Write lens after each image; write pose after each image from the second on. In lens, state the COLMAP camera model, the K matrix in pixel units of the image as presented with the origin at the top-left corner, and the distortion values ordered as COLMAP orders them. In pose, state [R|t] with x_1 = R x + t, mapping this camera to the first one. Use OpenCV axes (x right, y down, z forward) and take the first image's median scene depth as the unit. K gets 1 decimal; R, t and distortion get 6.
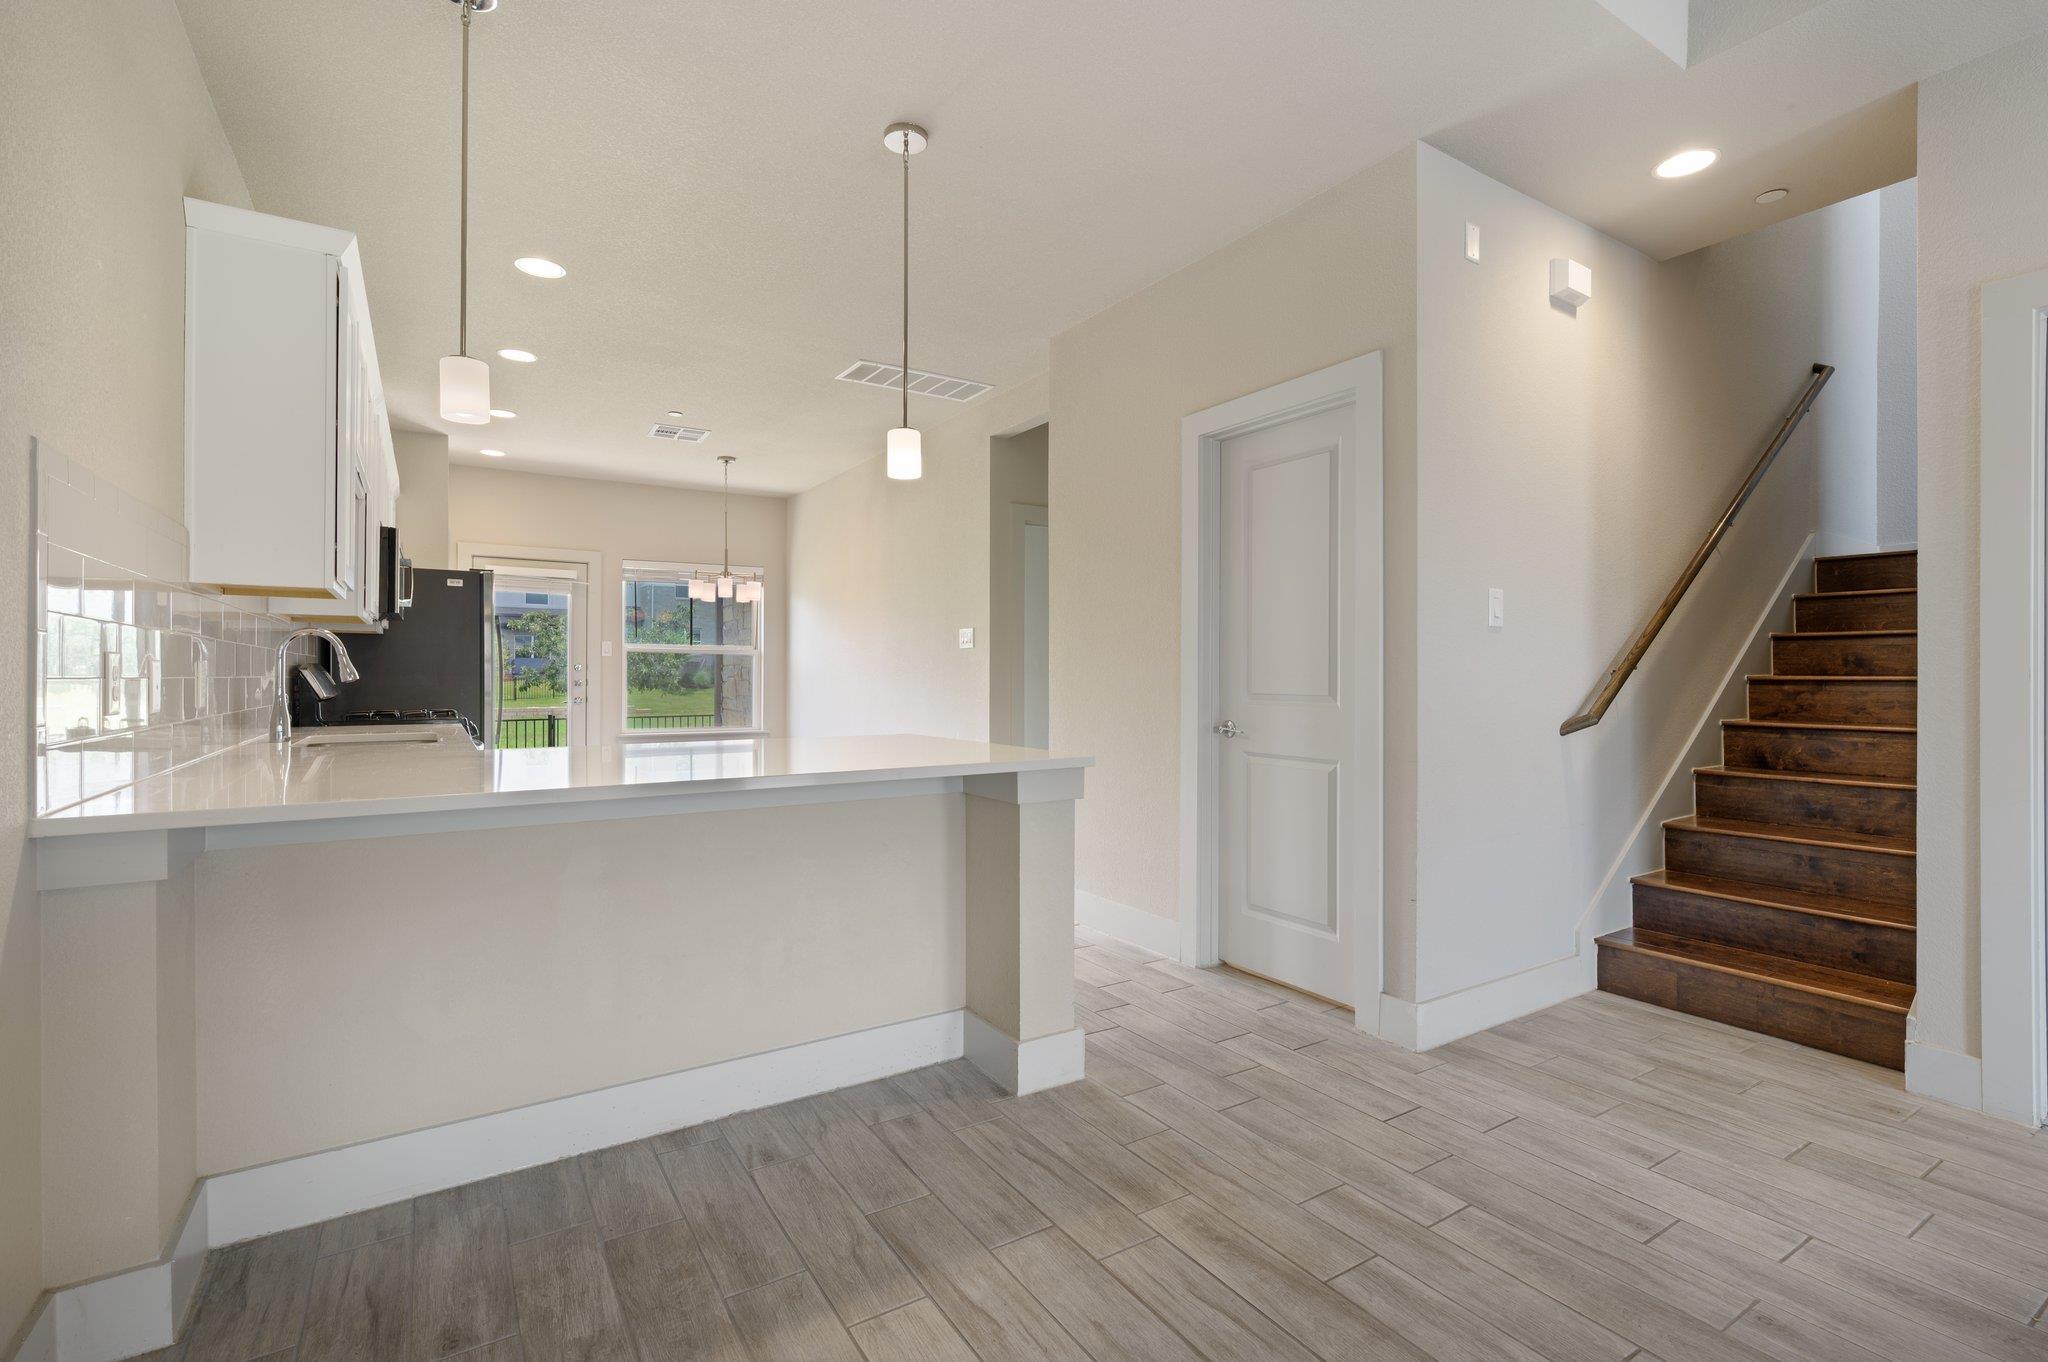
lens RADIAL K [[923.0, 0, 1024.0], [0, 923.0, 681.0], [0, 0, 1]] dist [0.002499, 0.000133]
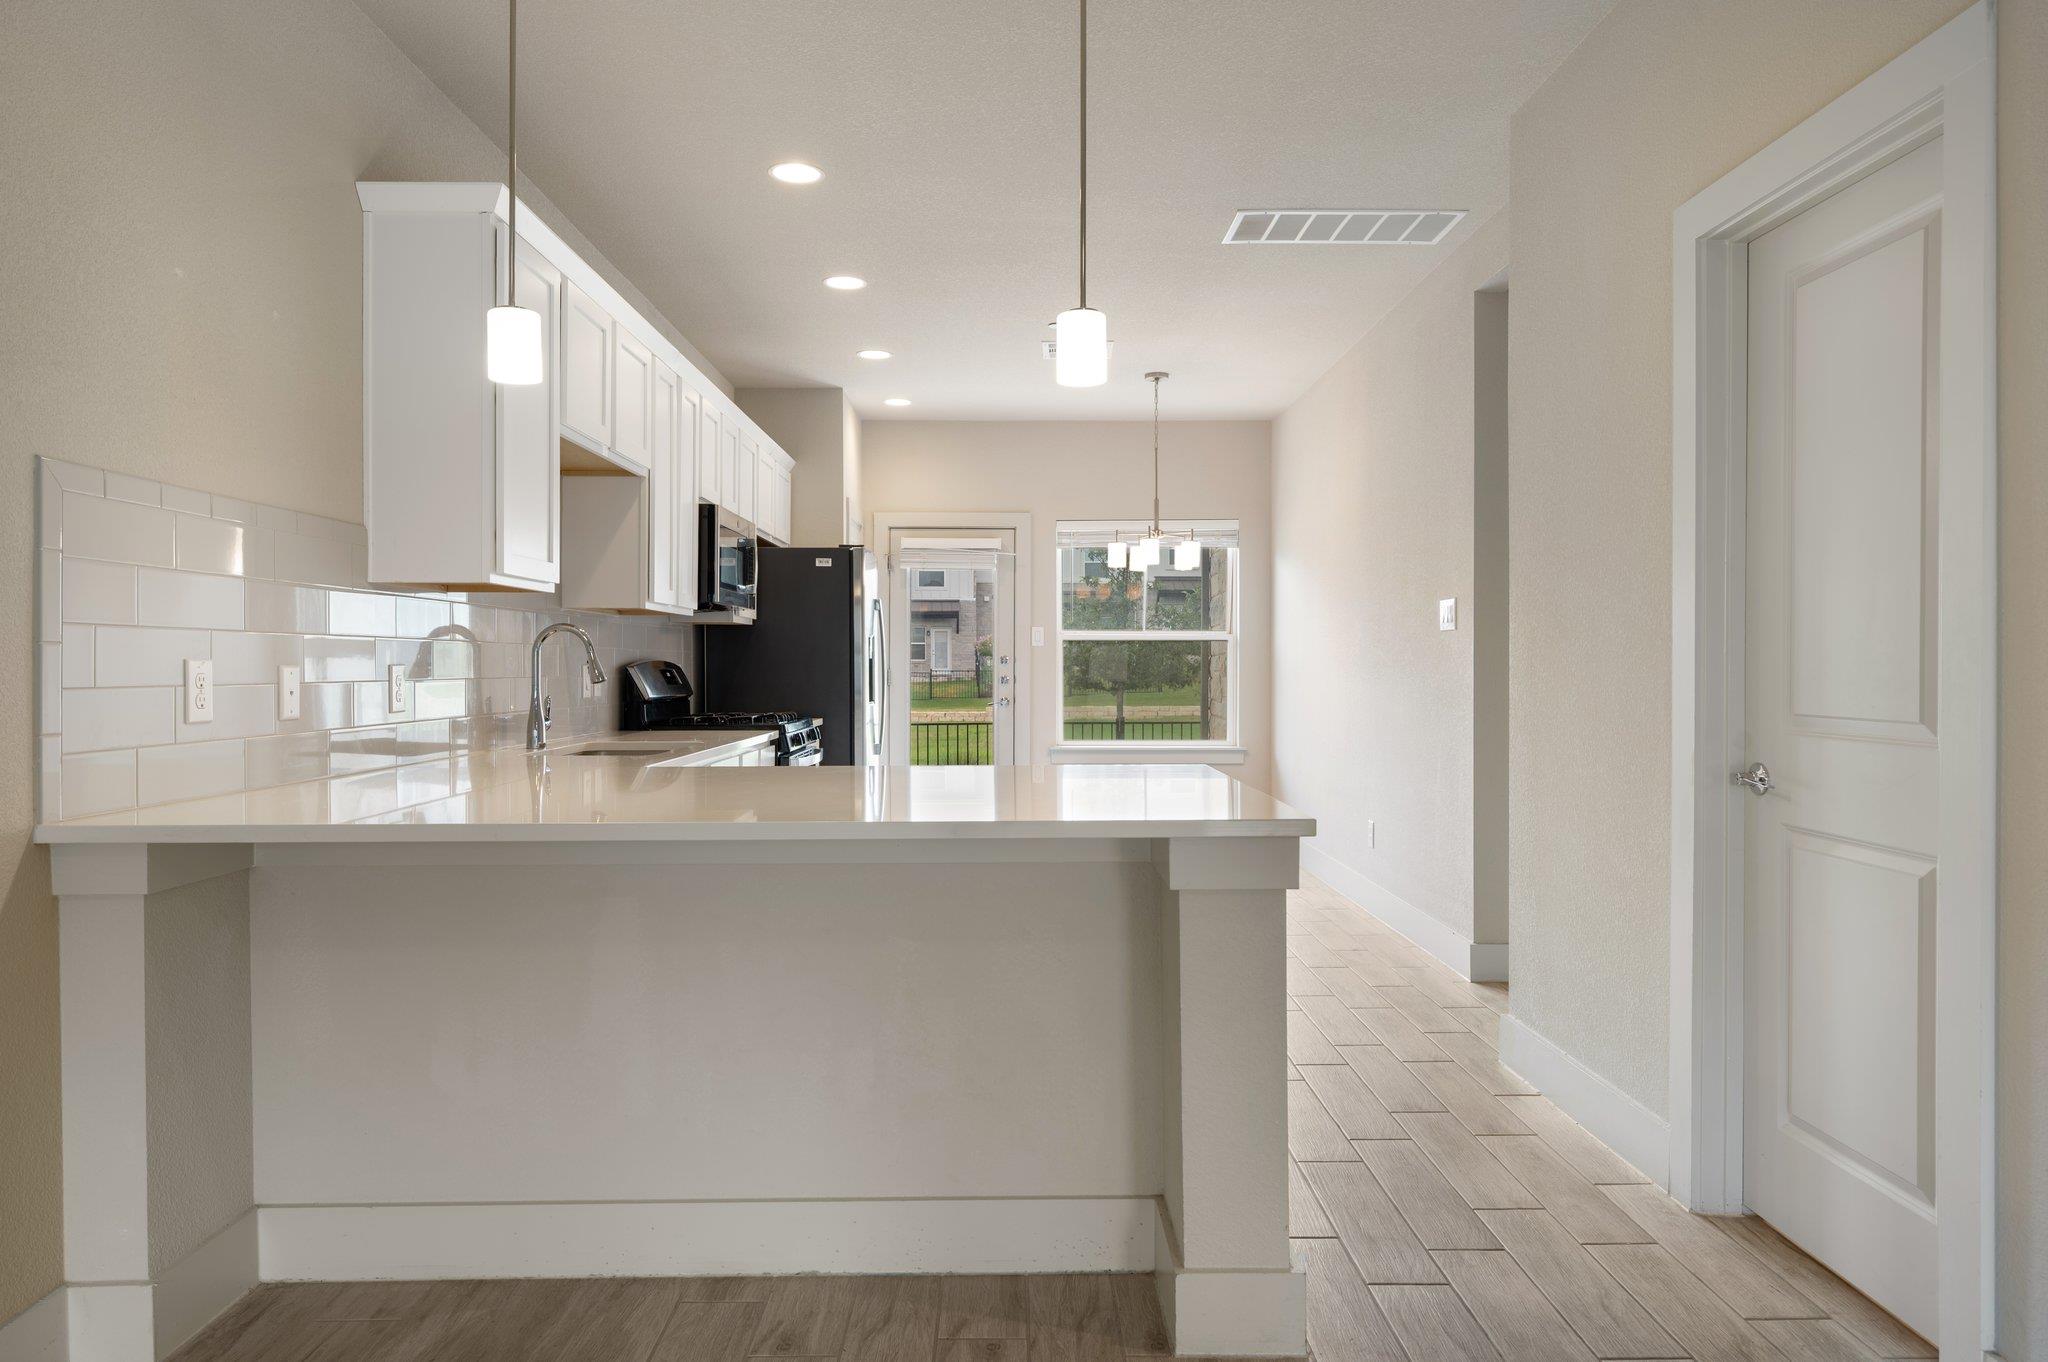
lens RADIAL K [[1291.8, 0, 1032.1], [0, 1291.8, 677.1], [0, 0, 1]] dist [0.002503, 0.000216]
pose [[0.851225, 0.003125, -0.524792, 0.256521], [-0.001267, 0.999992, 0.003901, -0.009410], [0.524800, -0.002656, 0.851222, 0.142880]]
